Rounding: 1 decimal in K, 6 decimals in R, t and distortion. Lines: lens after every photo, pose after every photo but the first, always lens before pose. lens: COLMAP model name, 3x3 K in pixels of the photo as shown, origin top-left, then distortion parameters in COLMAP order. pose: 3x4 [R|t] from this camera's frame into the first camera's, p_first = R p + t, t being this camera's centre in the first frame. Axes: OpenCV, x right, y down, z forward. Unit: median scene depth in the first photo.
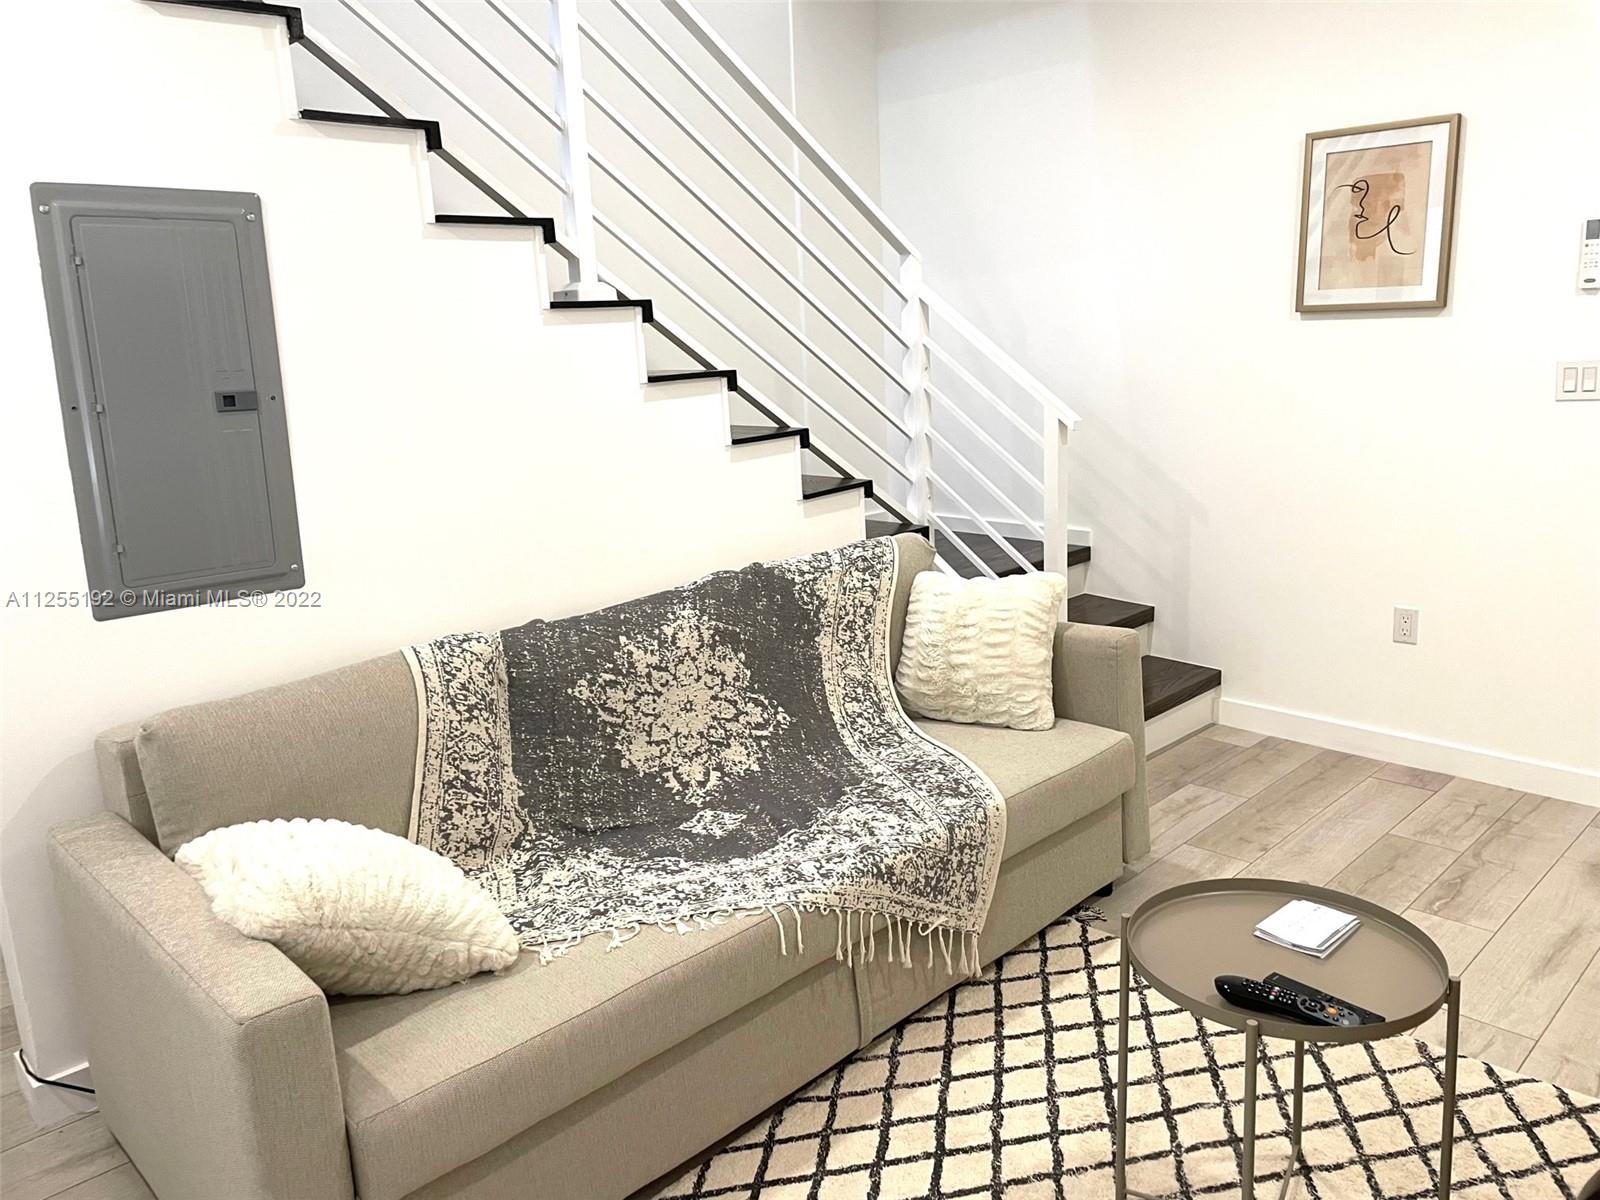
lens RADIAL K [[1202.1, 0, 803.5], [0, 1202.1, 601.6], [0, 0, 1]] dist [0.093338, -0.117363]
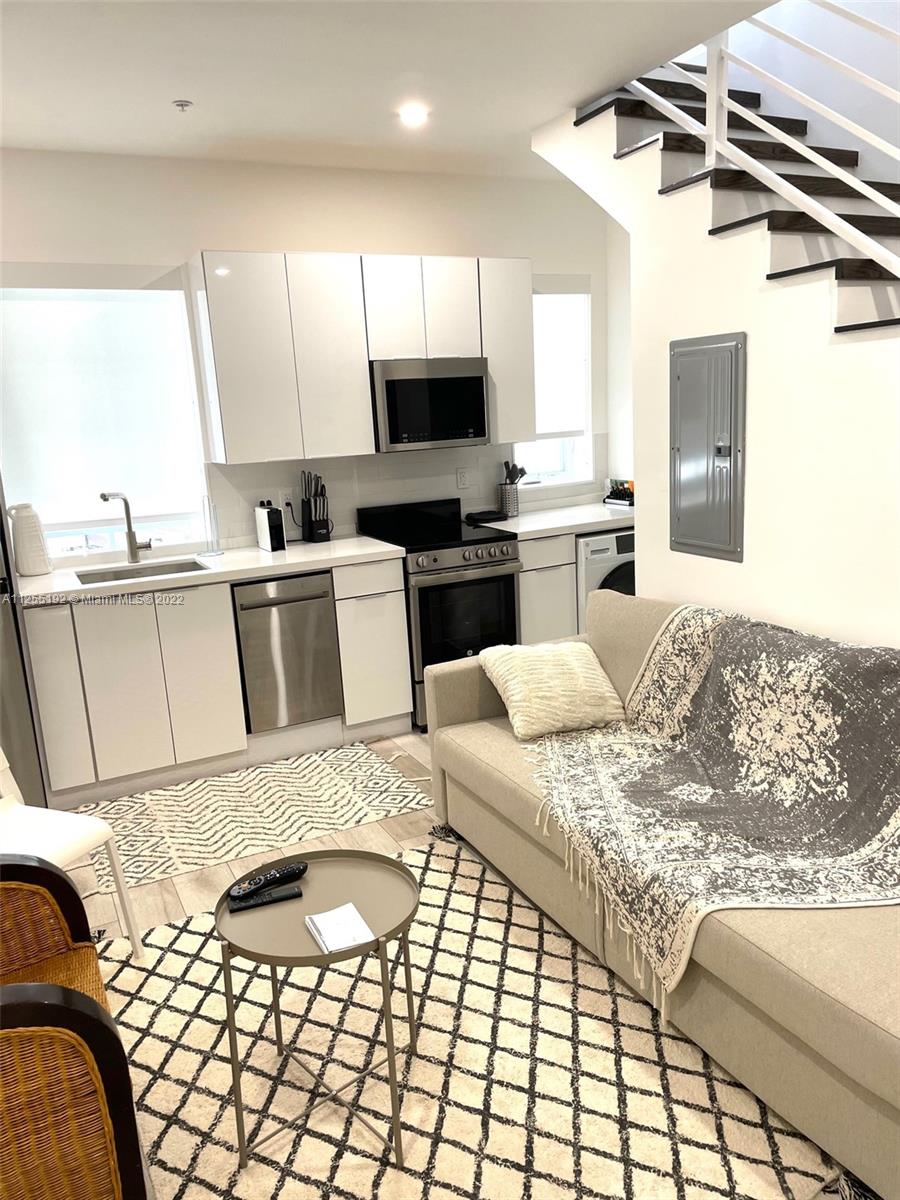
lens RADIAL K [[901.6, 0, 443.7], [0, 901.6, 611.5], [0, 0, 1]] dist [0.093338, -0.117363]
pose [[-0.322747, 0.263733, -0.908999, 0.850243], [-0.138331, 0.936938, 0.320955, -0.283077], [0.936322, 0.229330, -0.265912, 0.916755]]
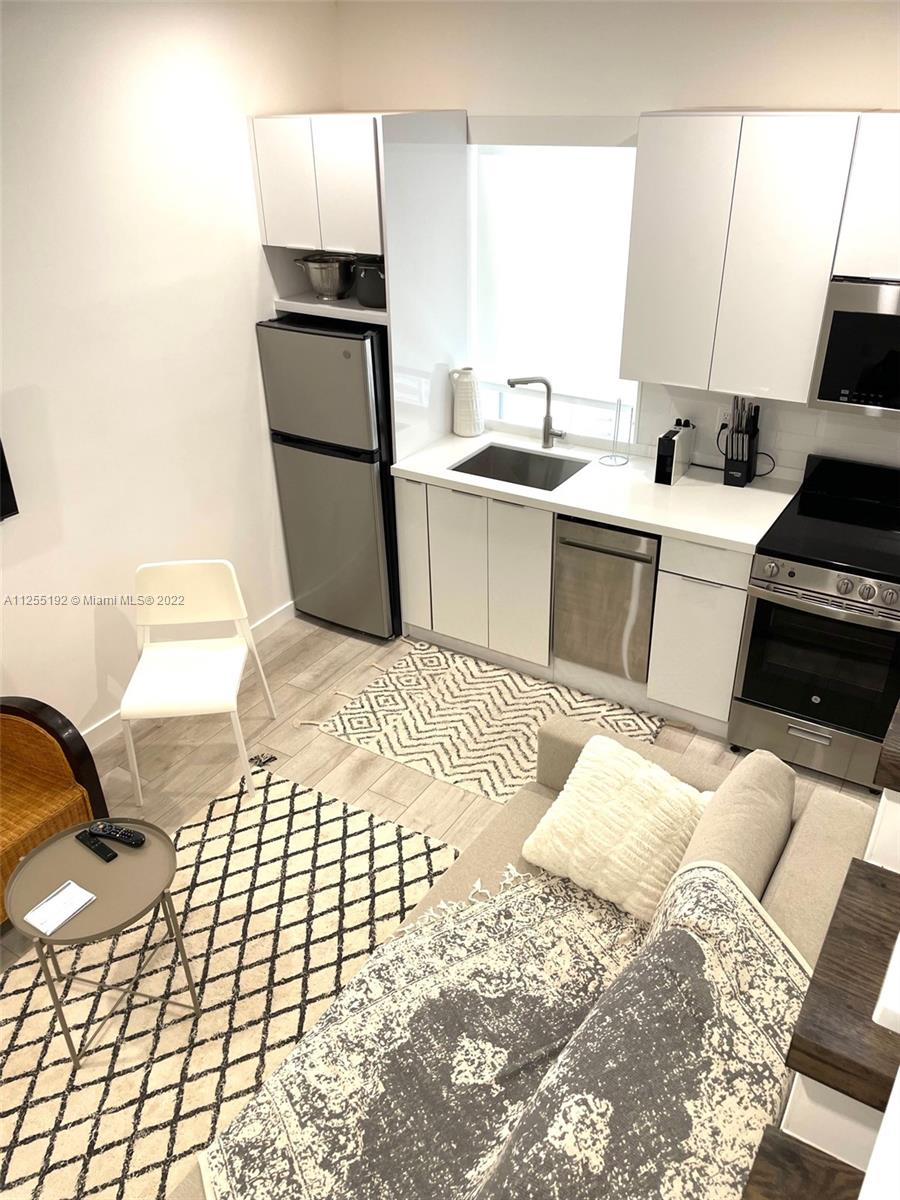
lens RADIAL K [[901.6, 0, 443.7], [0, 901.6, 611.5], [0, 0, 1]] dist [0.093338, -0.117363]
pose [[-0.975203, 0.160179, -0.152716, 0.015591], [0.014447, 0.734647, 0.678296, -0.643703], [0.220842, 0.659270, -0.718744, 1.256054]]
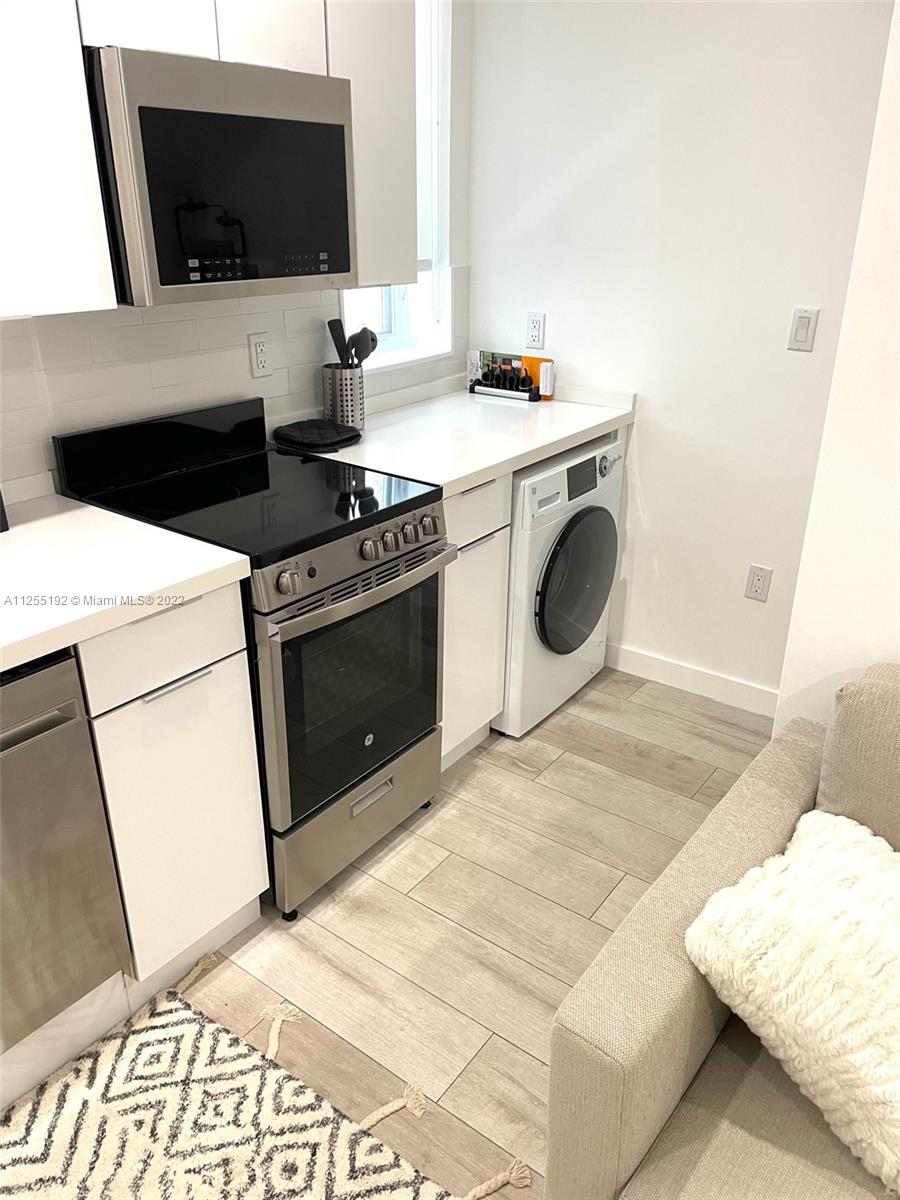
lens RADIAL K [[901.6, 0, 443.7], [0, 901.6, 611.5], [0, 0, 1]] dist [0.093338, -0.117363]
pose [[0.134548, 0.437369, -0.889160, 0.020569], [-0.219155, 0.888233, 0.403750, -0.129628], [0.966368, 0.140540, 0.215362, 0.407024]]
